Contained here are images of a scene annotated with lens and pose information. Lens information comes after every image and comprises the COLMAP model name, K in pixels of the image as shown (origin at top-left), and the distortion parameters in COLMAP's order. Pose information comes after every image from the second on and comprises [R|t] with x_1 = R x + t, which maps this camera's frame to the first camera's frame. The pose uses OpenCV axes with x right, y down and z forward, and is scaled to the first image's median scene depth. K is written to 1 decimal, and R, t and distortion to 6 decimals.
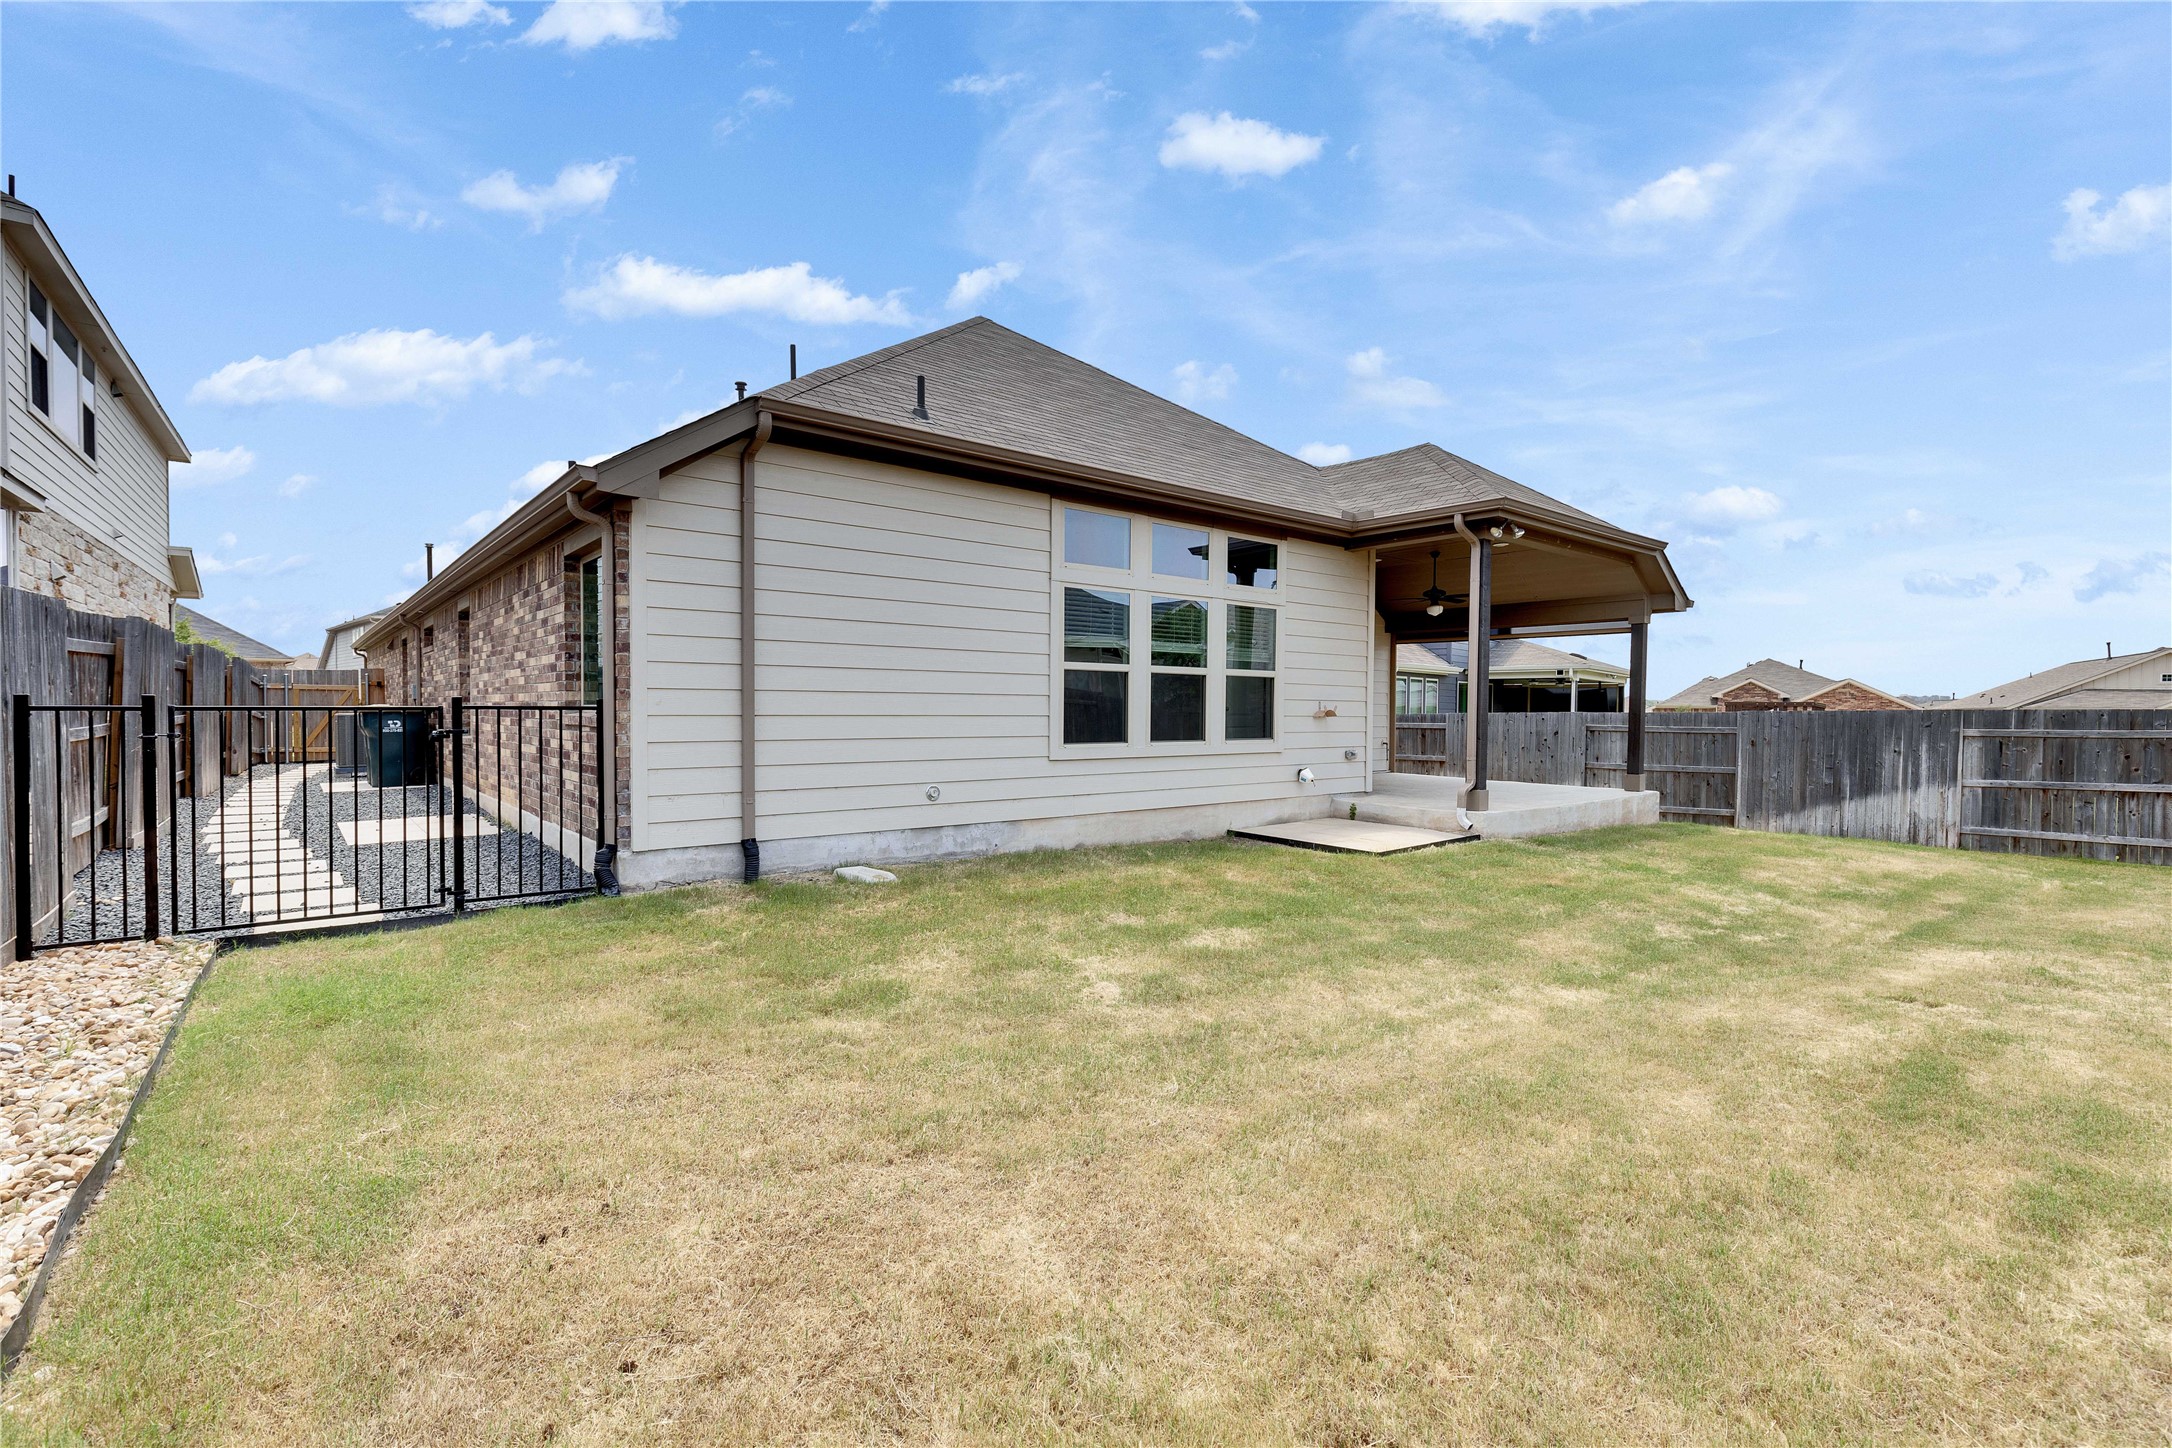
lens RADIAL K [[975.9, 0, 1073.1], [0, 975.9, 724.6], [0, 0, 1]] dist [0.010661, 0.000010]
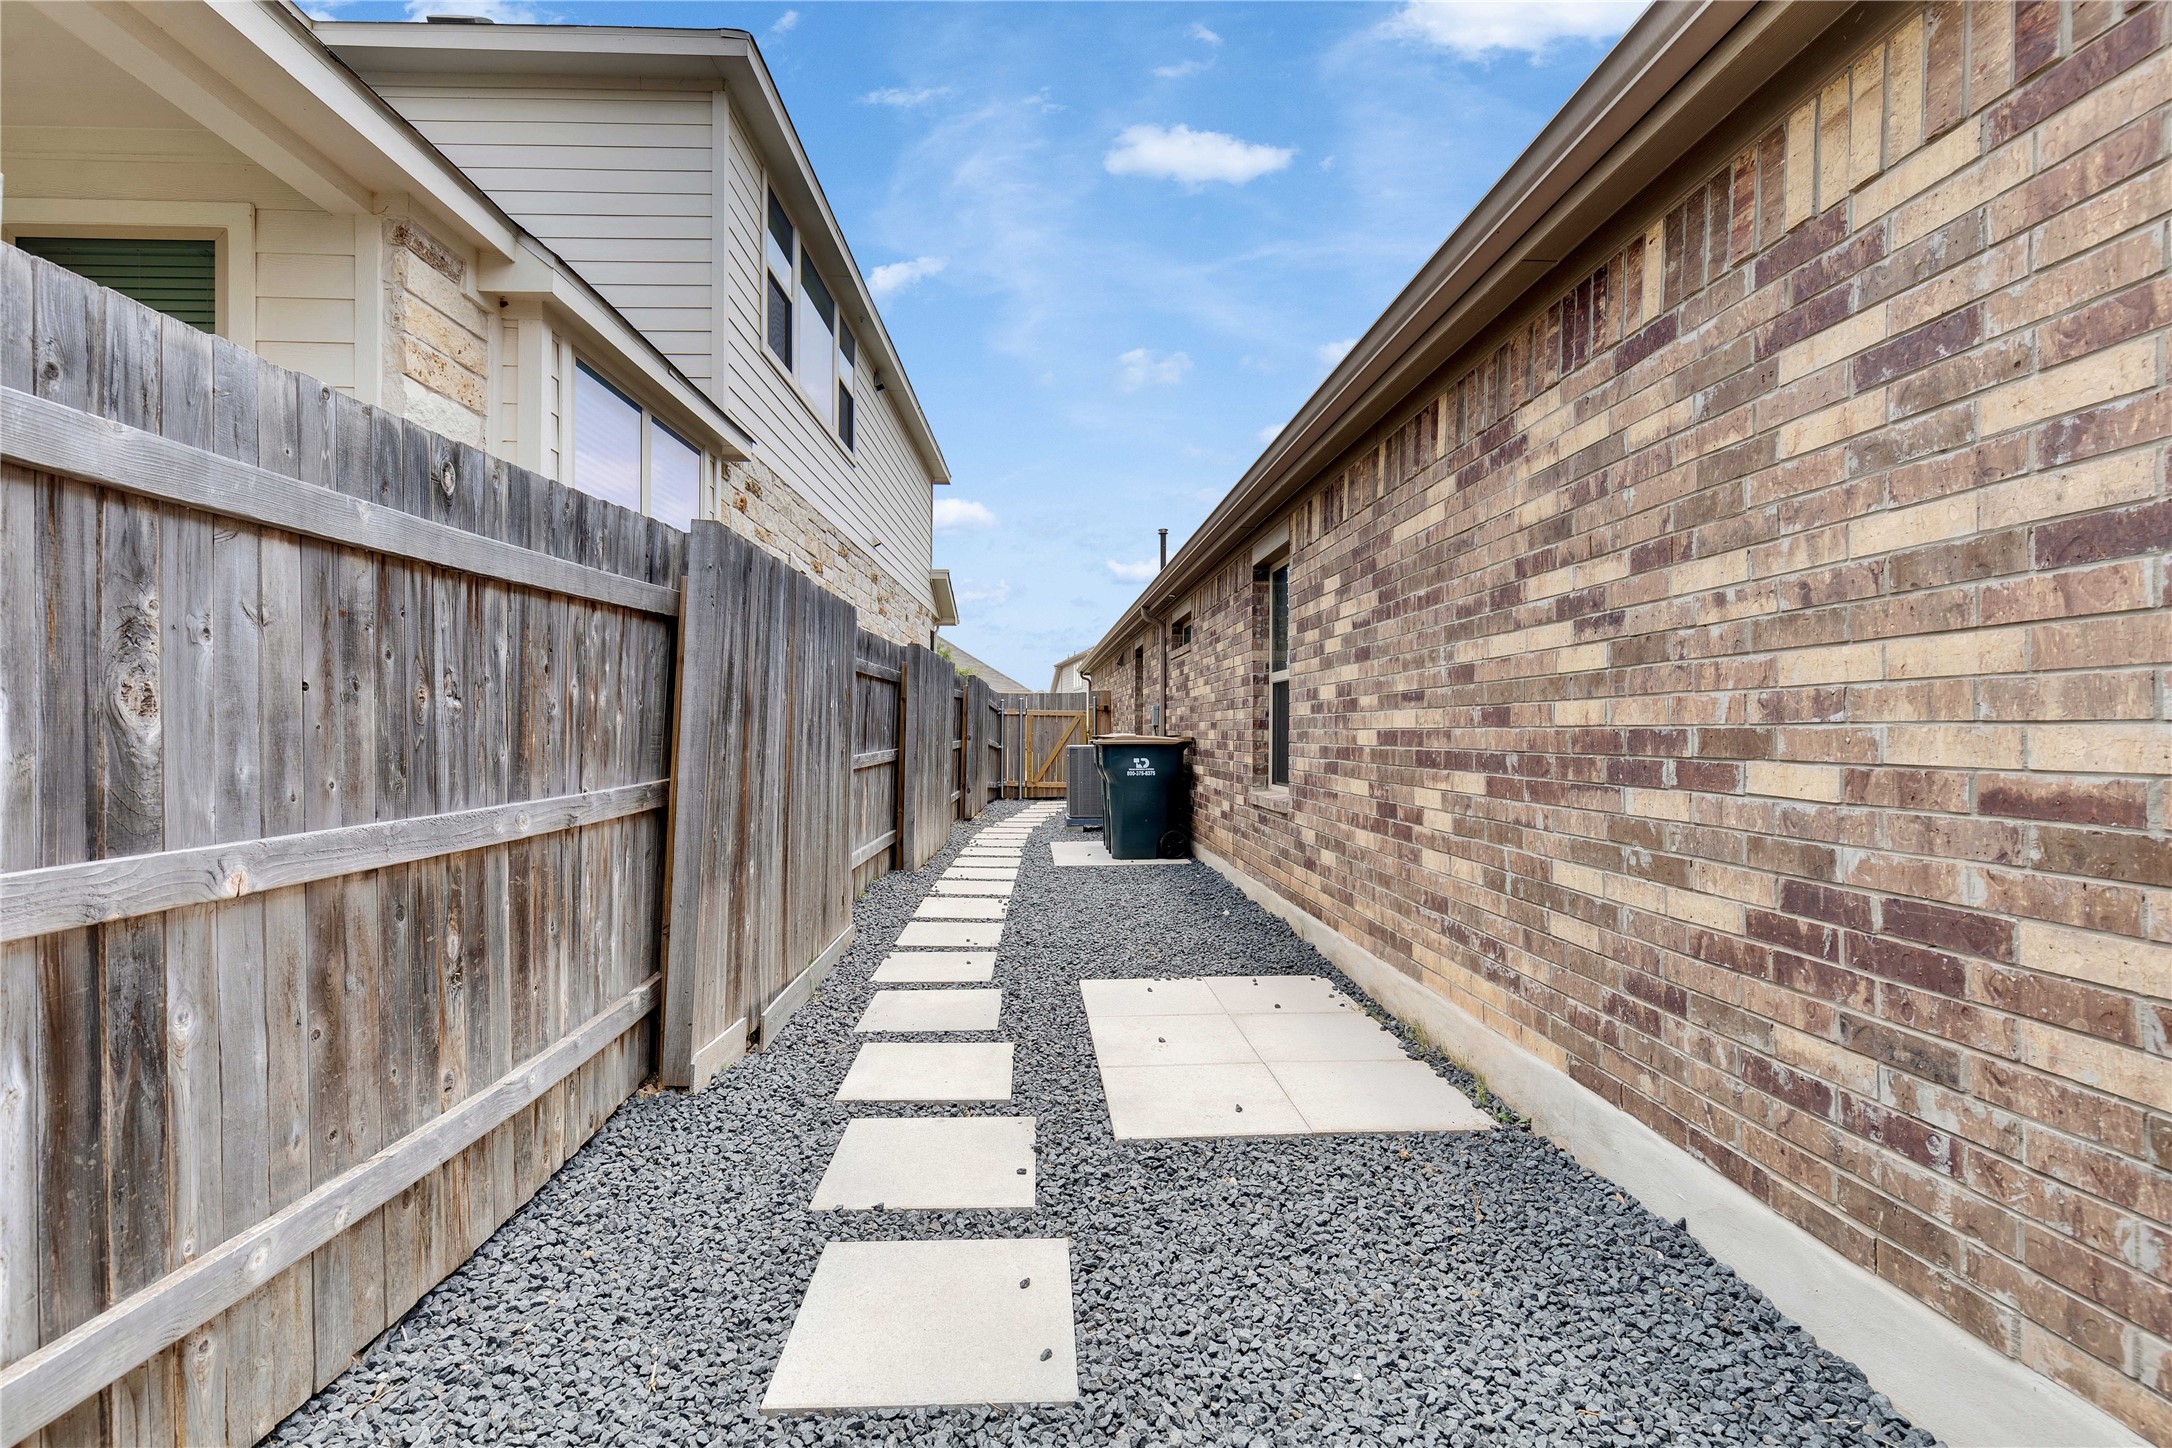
lens RADIAL K [[975.9, 0, 1082.8], [0, 975.9, 726.2], [0, 0, 1]] dist [0.010661, 0.000010]
pose [[0.814130, -0.002125, -0.580678, -0.282233], [-0.013660, 0.999646, -0.022810, -0.008295], [0.580522, 0.026502, 0.813813, 0.365290]]
